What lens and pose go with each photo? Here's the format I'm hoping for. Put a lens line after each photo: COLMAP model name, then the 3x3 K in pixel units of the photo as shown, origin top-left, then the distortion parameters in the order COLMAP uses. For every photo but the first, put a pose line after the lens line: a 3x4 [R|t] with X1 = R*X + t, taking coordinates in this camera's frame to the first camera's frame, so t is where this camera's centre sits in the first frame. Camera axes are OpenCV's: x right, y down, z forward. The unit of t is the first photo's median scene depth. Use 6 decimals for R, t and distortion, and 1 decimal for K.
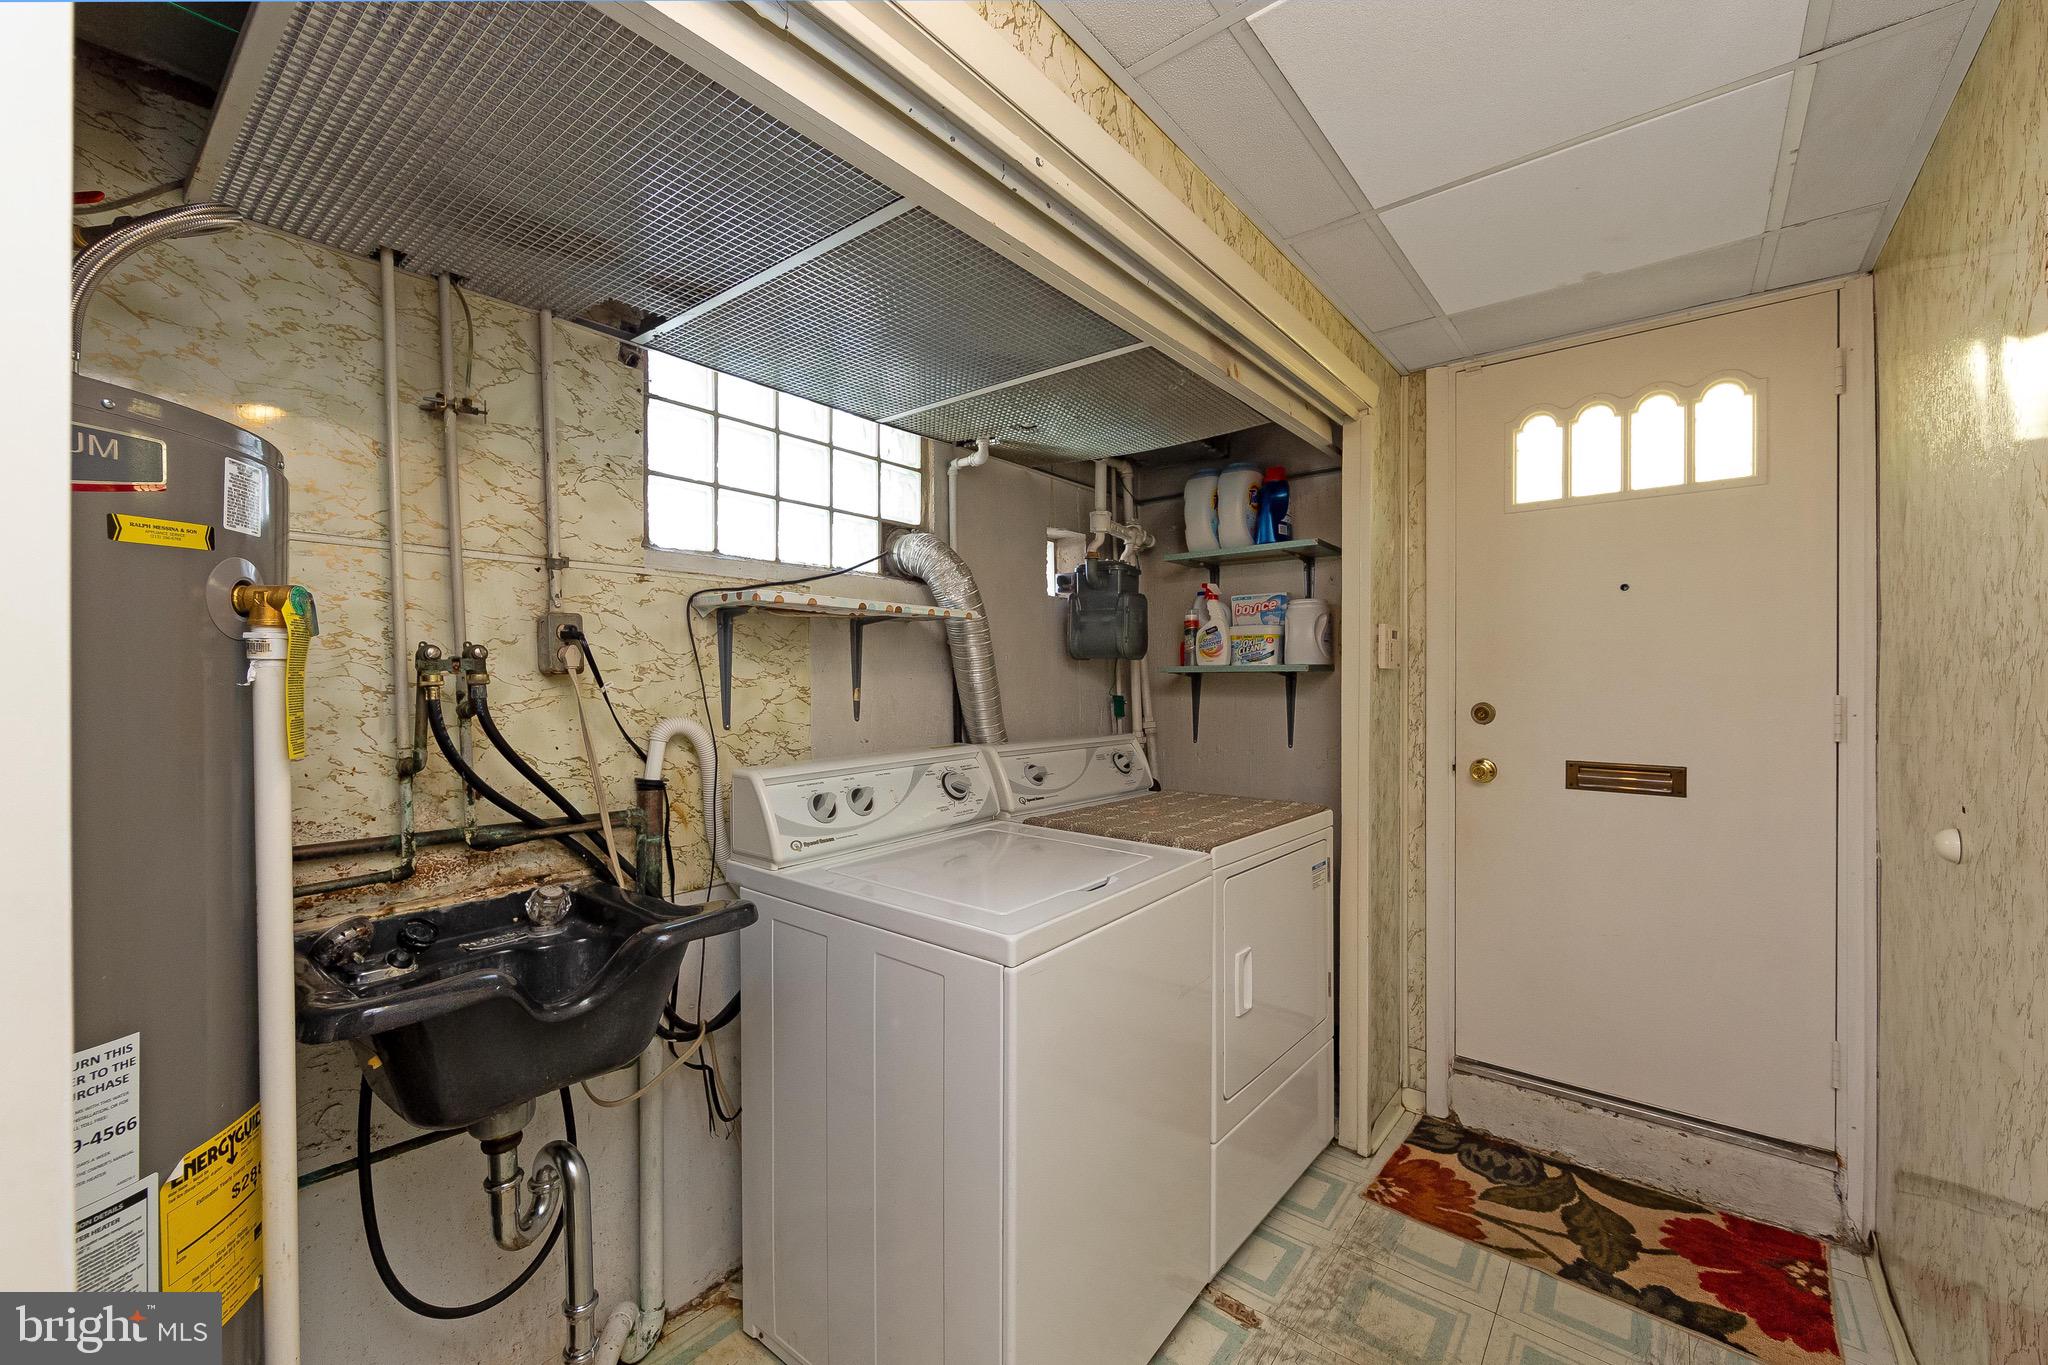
lens RADIAL K [[816.4, 0, 1021.9], [0, 816.4, 677.4], [0, 0, 1]] dist [-0.000192, -0.000123]
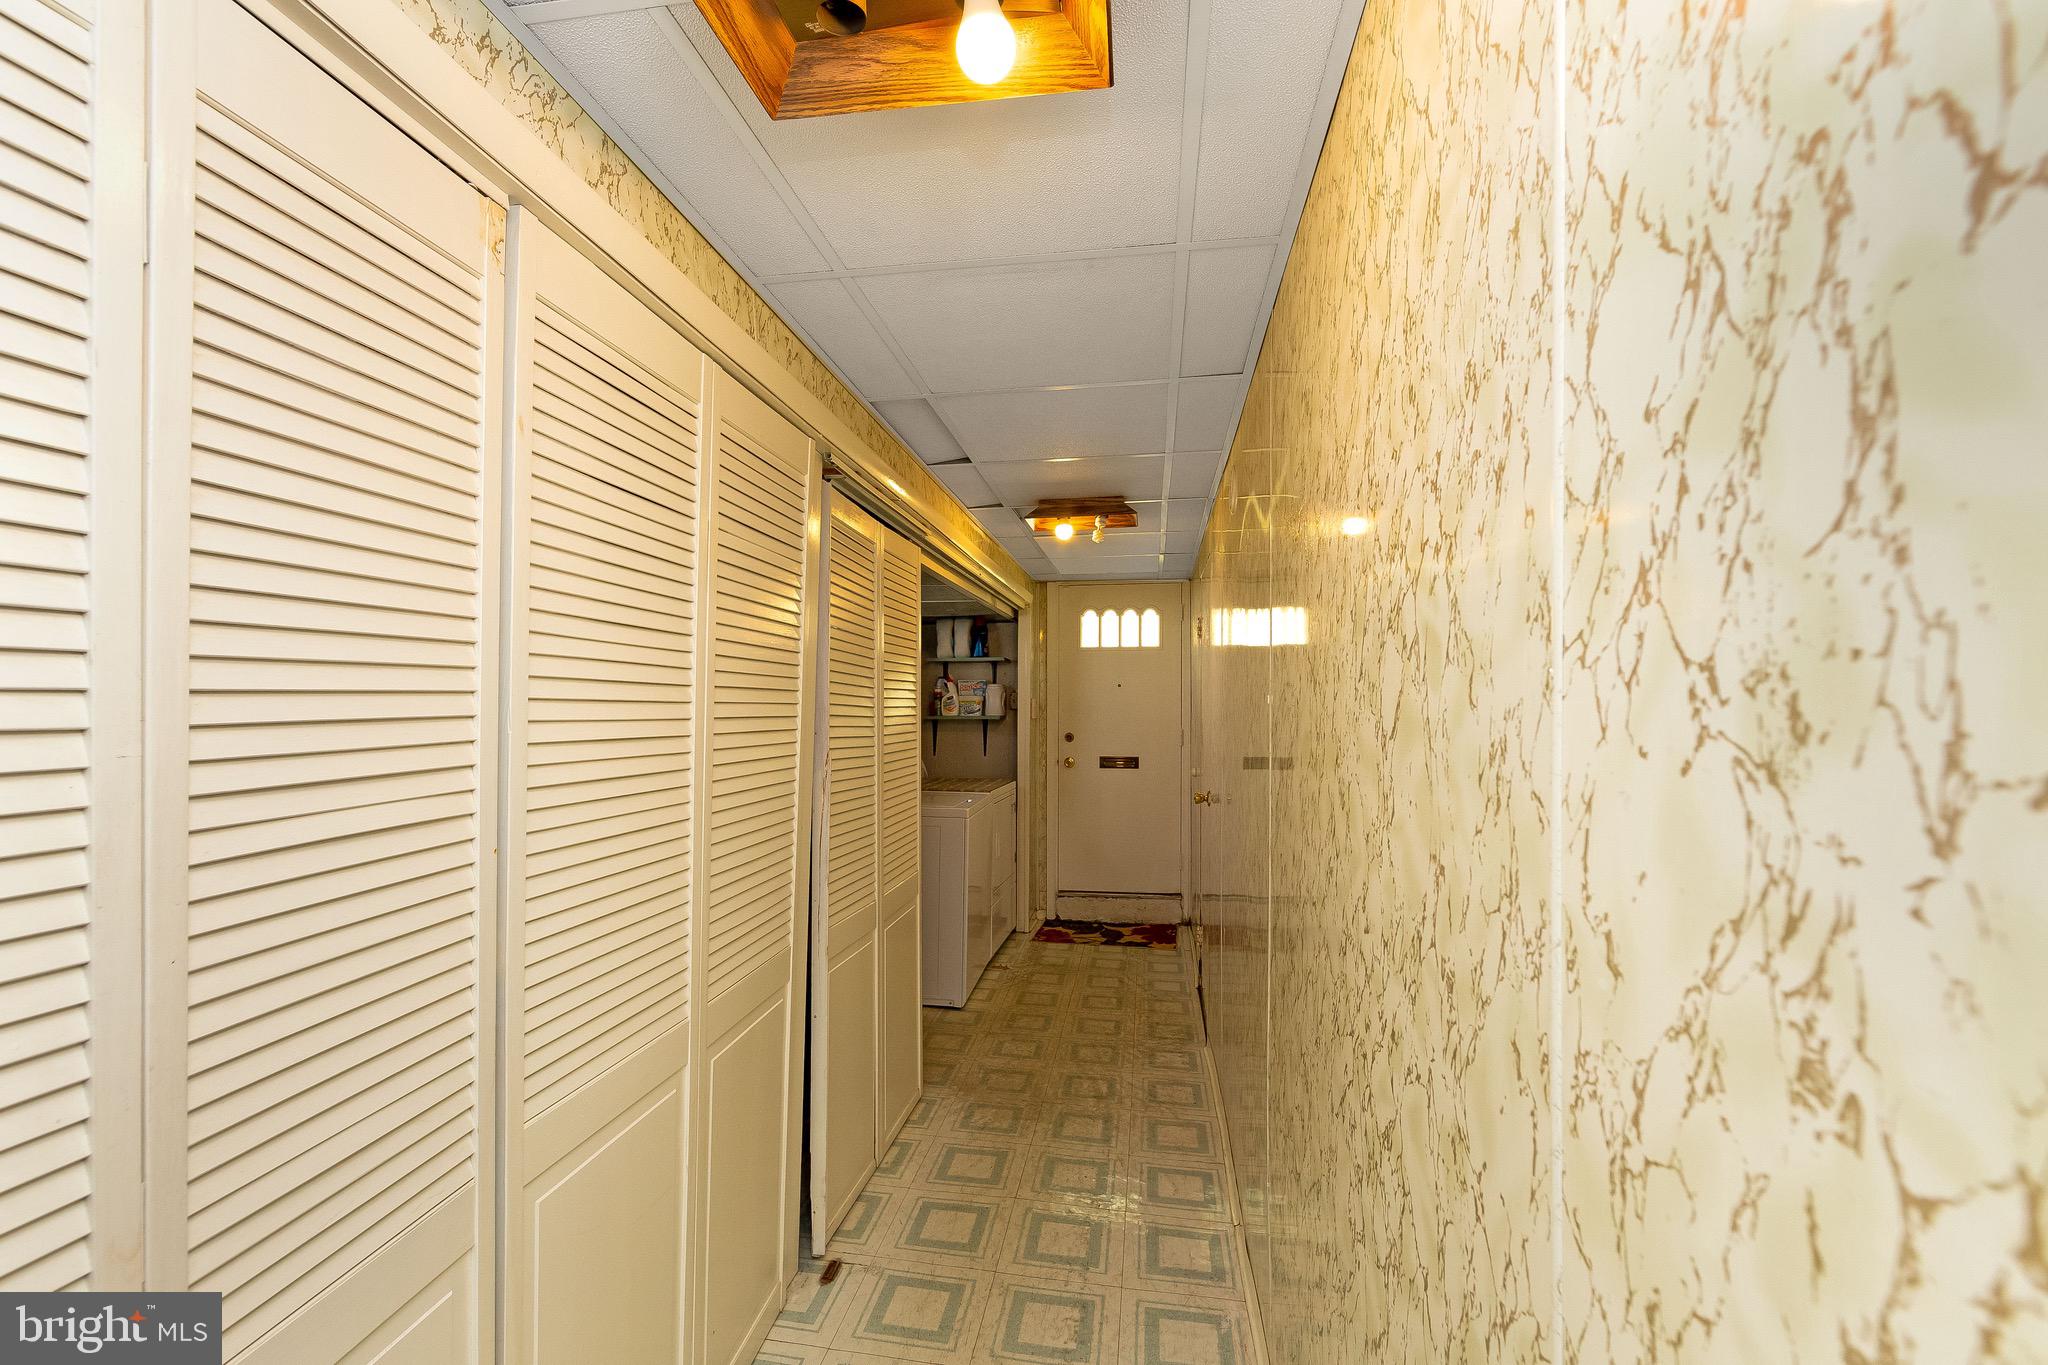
lens RADIAL K [[816.4, 0, 1021.9], [0, 816.4, 677.4], [0, 0, 1]] dist [-0.000192, -0.000123]
pose [[0.867568, 0.019264, 0.496946, -0.742576], [-0.004208, 0.999498, -0.031399, -0.056095], [-0.497302, 0.025149, 0.867213, -0.992043]]
